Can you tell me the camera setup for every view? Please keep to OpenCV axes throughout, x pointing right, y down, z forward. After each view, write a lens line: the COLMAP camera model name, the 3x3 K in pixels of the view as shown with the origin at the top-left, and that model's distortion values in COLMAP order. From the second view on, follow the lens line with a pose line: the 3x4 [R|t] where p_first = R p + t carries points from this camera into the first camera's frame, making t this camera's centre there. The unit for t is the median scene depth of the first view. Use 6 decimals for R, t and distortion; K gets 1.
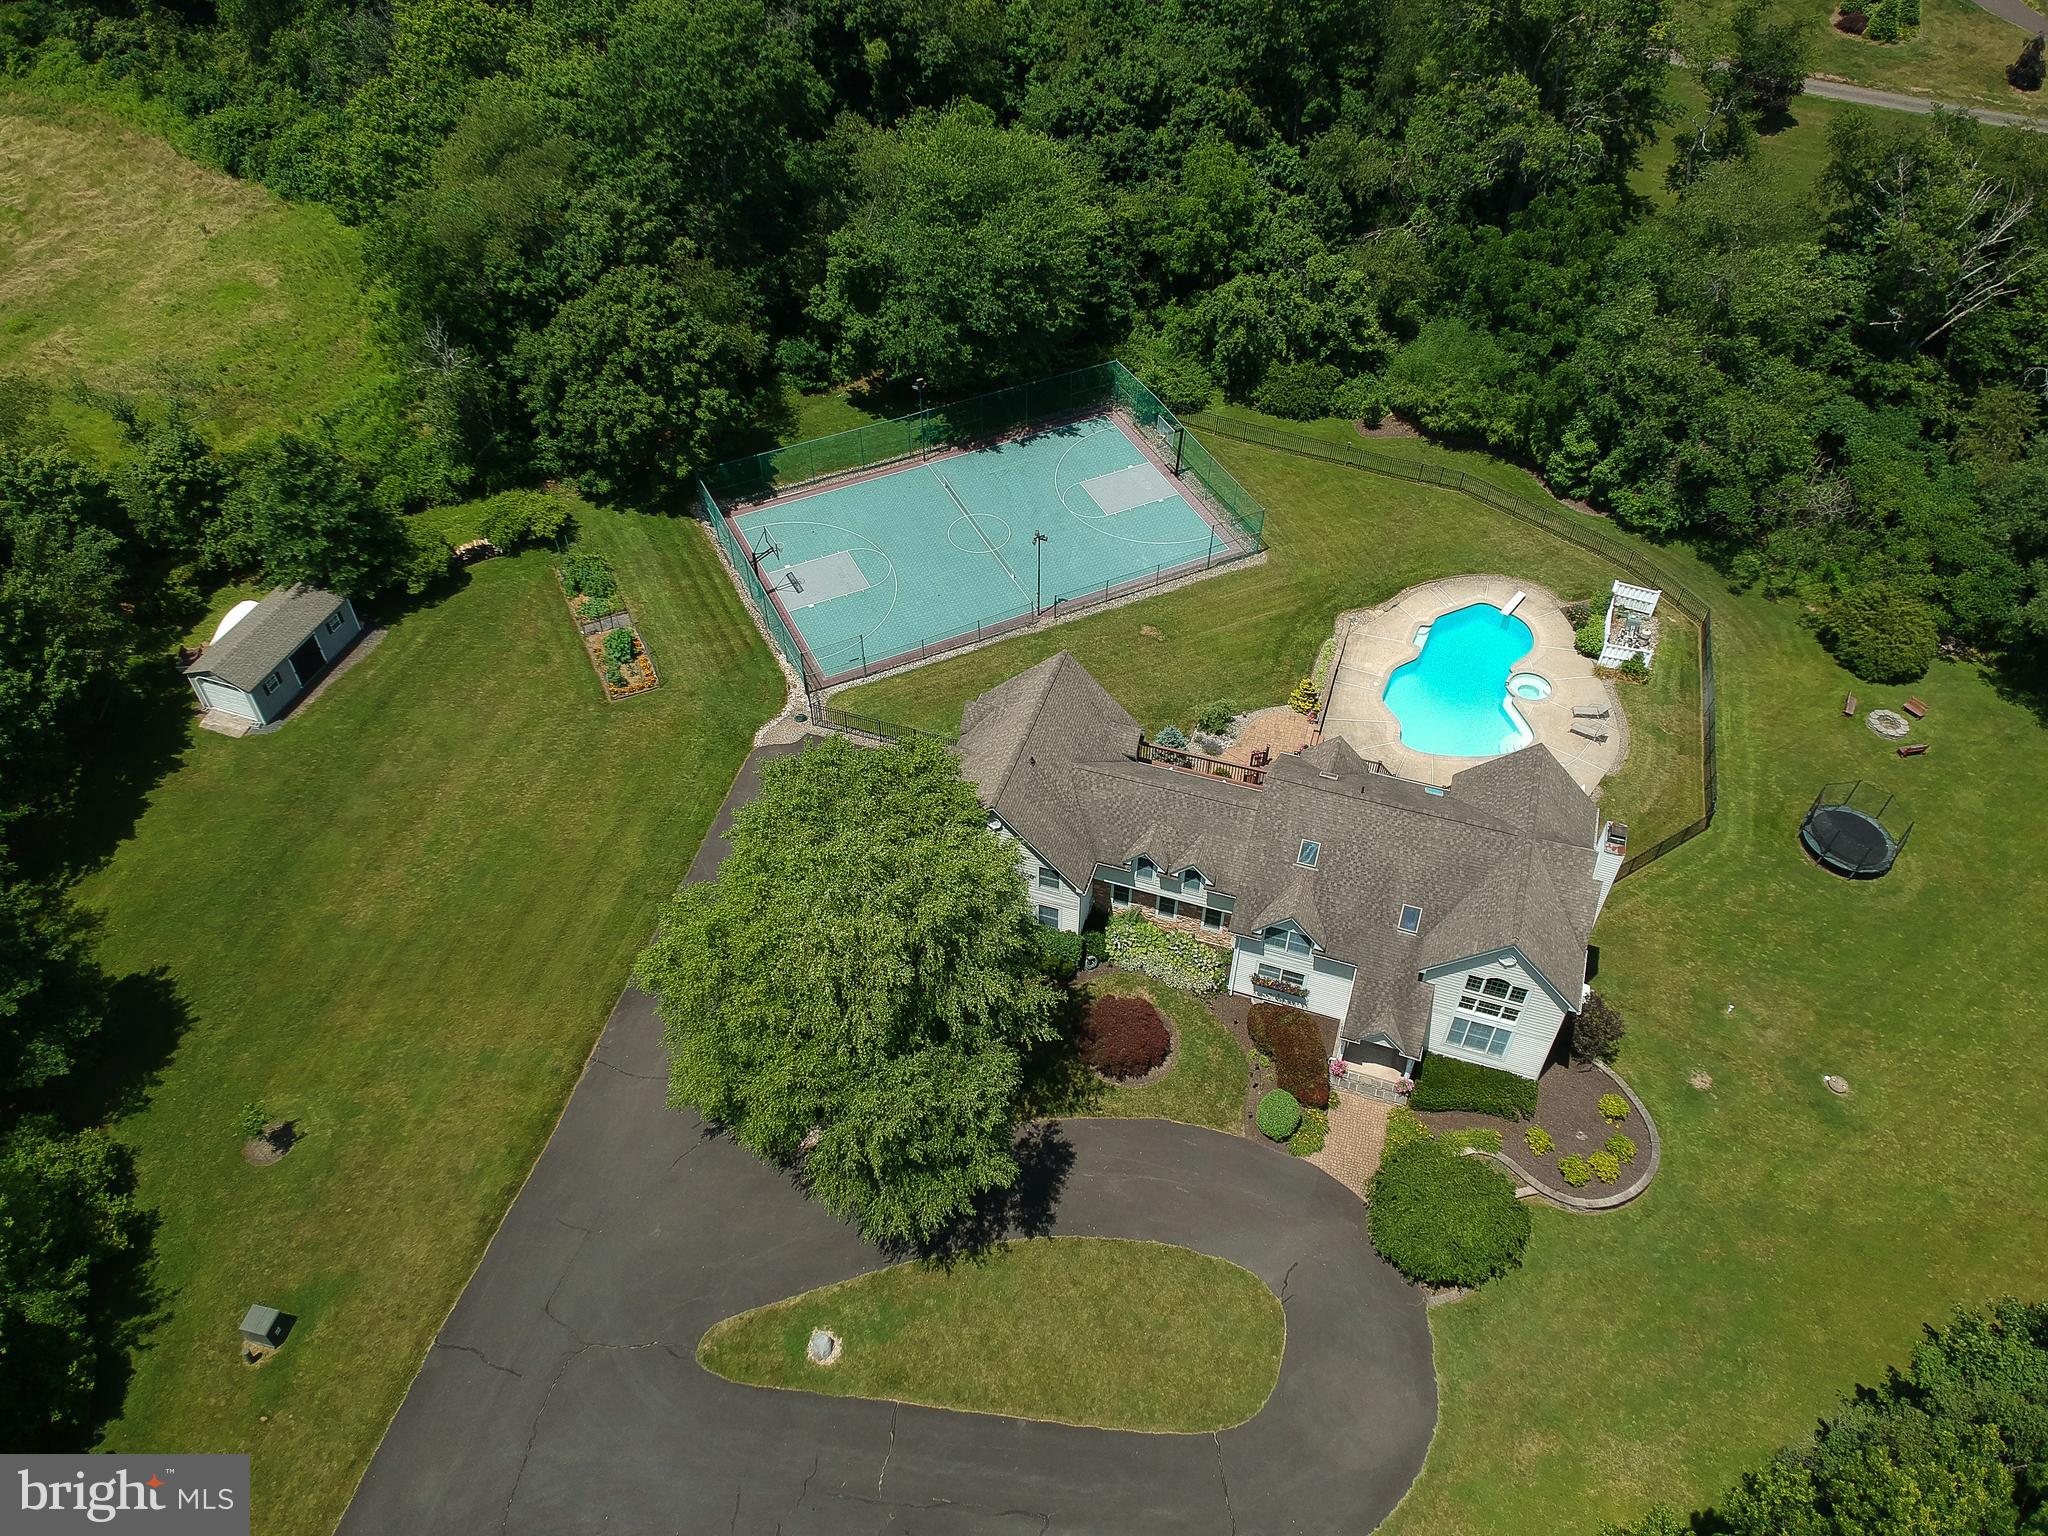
lens RADIAL K [[1488.4, 0, 1024.0], [0, 1488.4, 768.0], [0, 0, 1]] dist [0.083584, -0.143743]
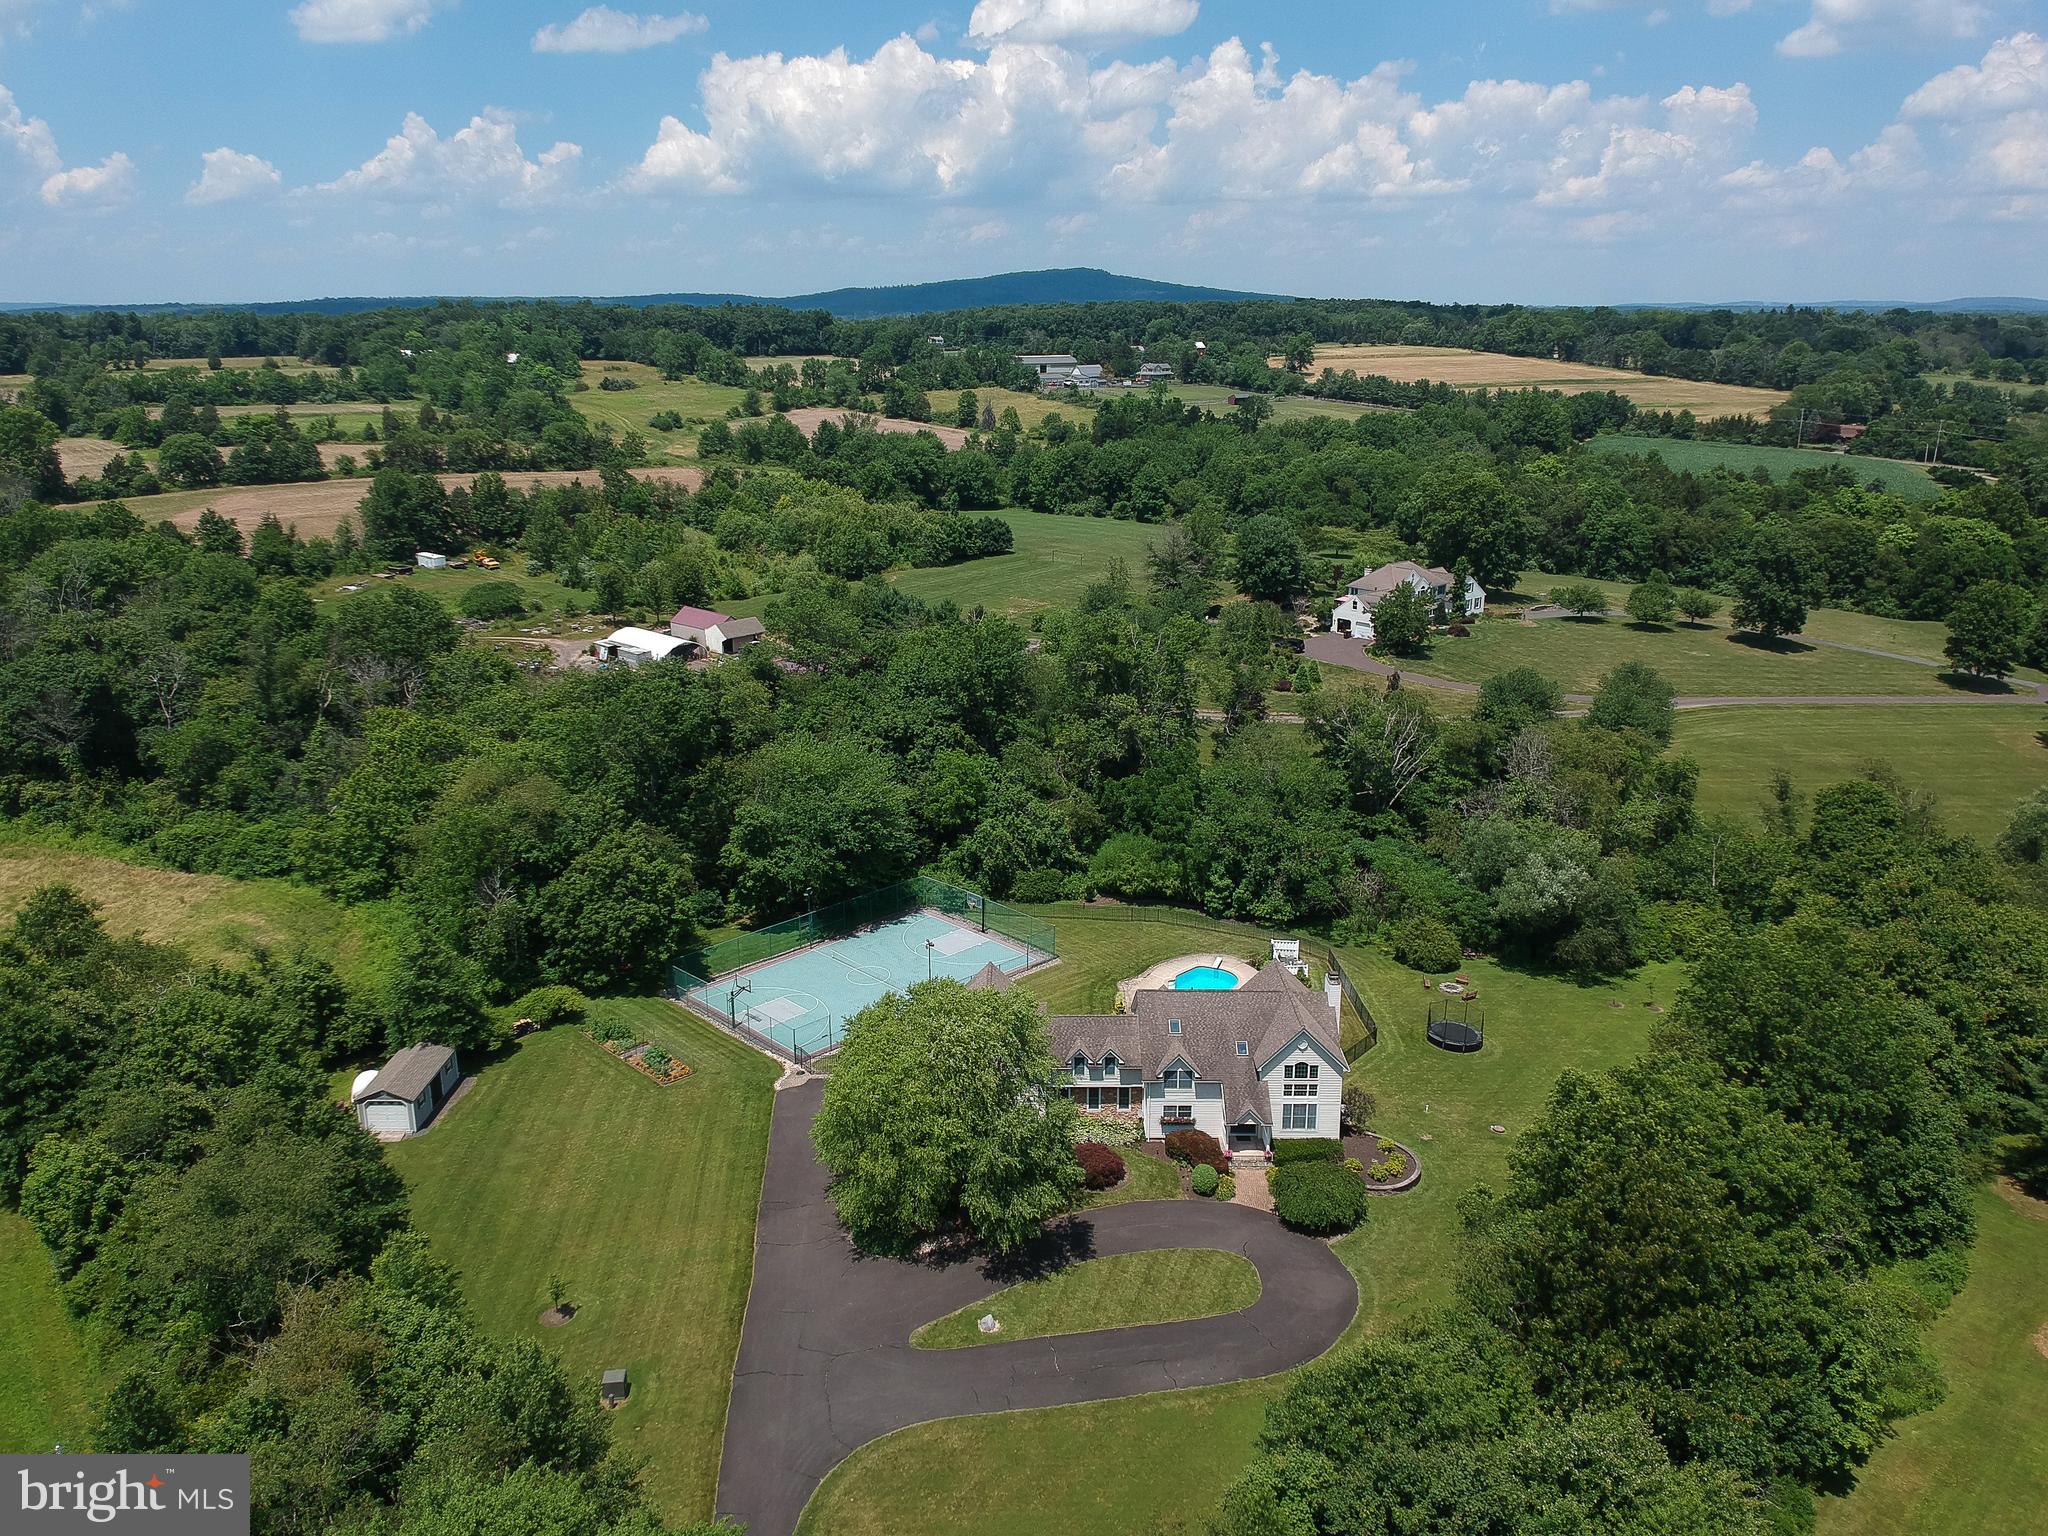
lens RADIAL K [[1488.4, 0, 1024.0], [0, 1488.4, 768.0], [0, 0, 1]] dist [0.083584, -0.143743]
pose [[0.946944, -0.095634, 0.306840, -0.329168], [0.235101, 0.857075, -0.458422, 0.389288], [-0.219144, 0.506238, 0.834085, -0.363292]]
